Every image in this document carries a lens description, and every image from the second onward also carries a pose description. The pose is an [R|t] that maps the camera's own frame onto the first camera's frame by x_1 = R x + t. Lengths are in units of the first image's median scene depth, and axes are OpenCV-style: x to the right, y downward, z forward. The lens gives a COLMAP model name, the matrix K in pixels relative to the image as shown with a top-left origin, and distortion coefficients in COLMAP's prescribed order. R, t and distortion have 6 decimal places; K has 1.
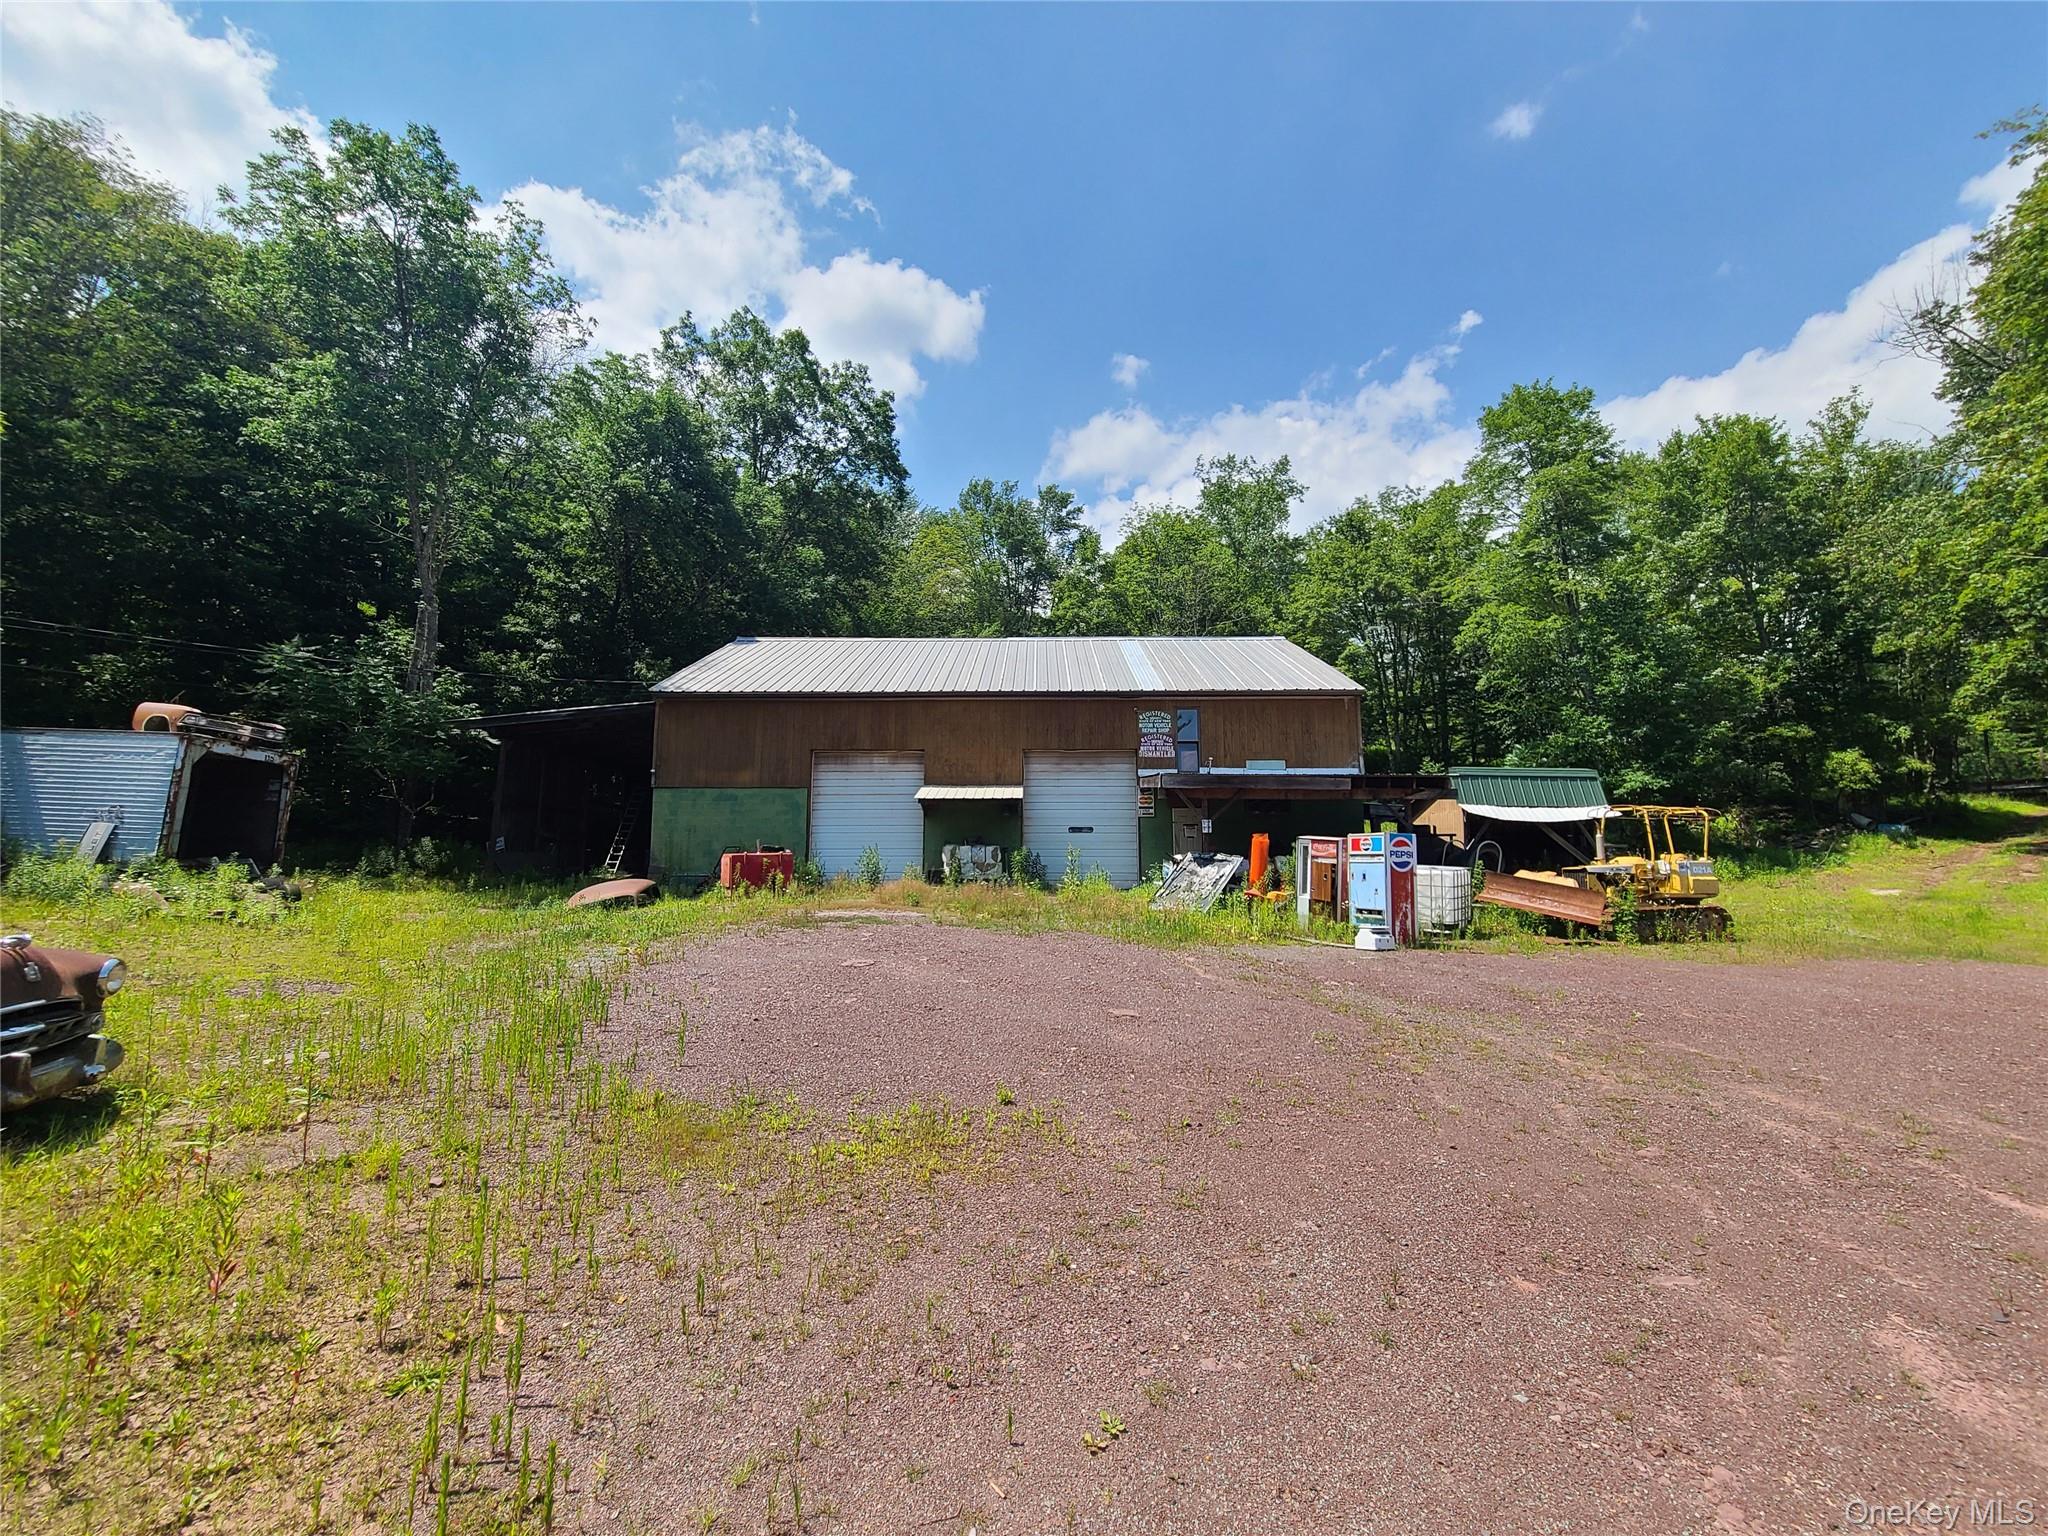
lens RADIAL K [[840.5, 0, 1029.7], [0, 840.5, 774.8], [0, 0, 1]] dist [-0.007648, -0.000896]
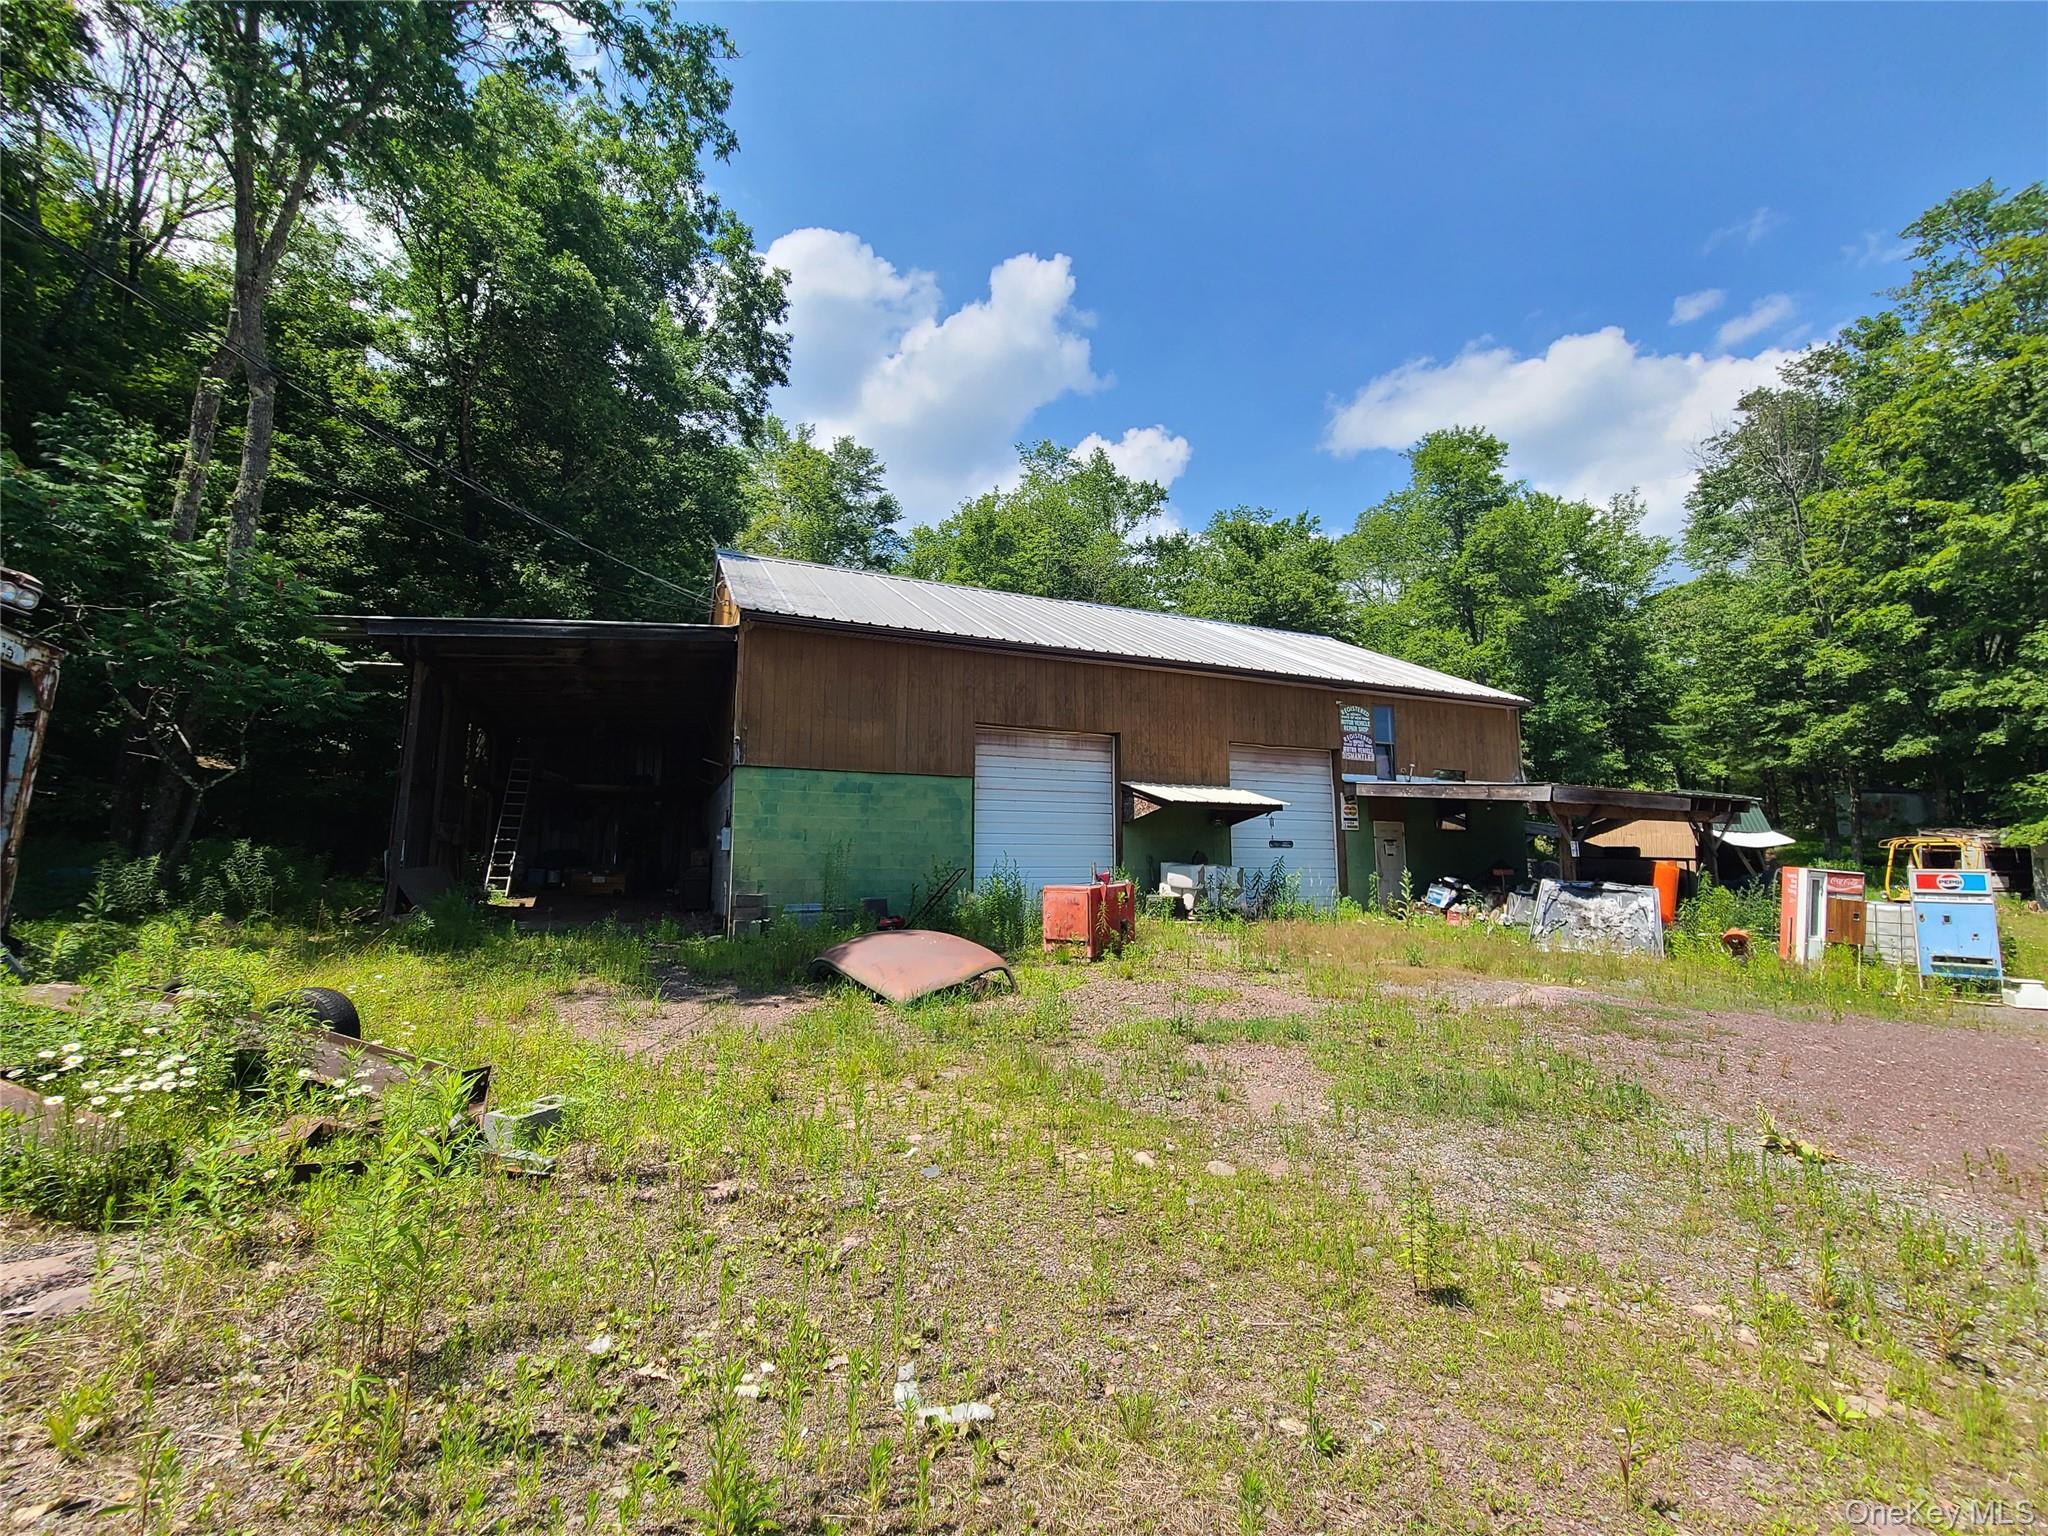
lens RADIAL K [[840.5, 0, 1021.6], [0, 840.5, 769.3], [0, 0, 1]] dist [-0.007648, -0.000896]
pose [[0.914116, 0.048322, 0.402563, -0.500707], [-0.050149, 0.998724, -0.006007, 0.010700], [-0.402340, -0.014697, 0.915372, 0.352291]]
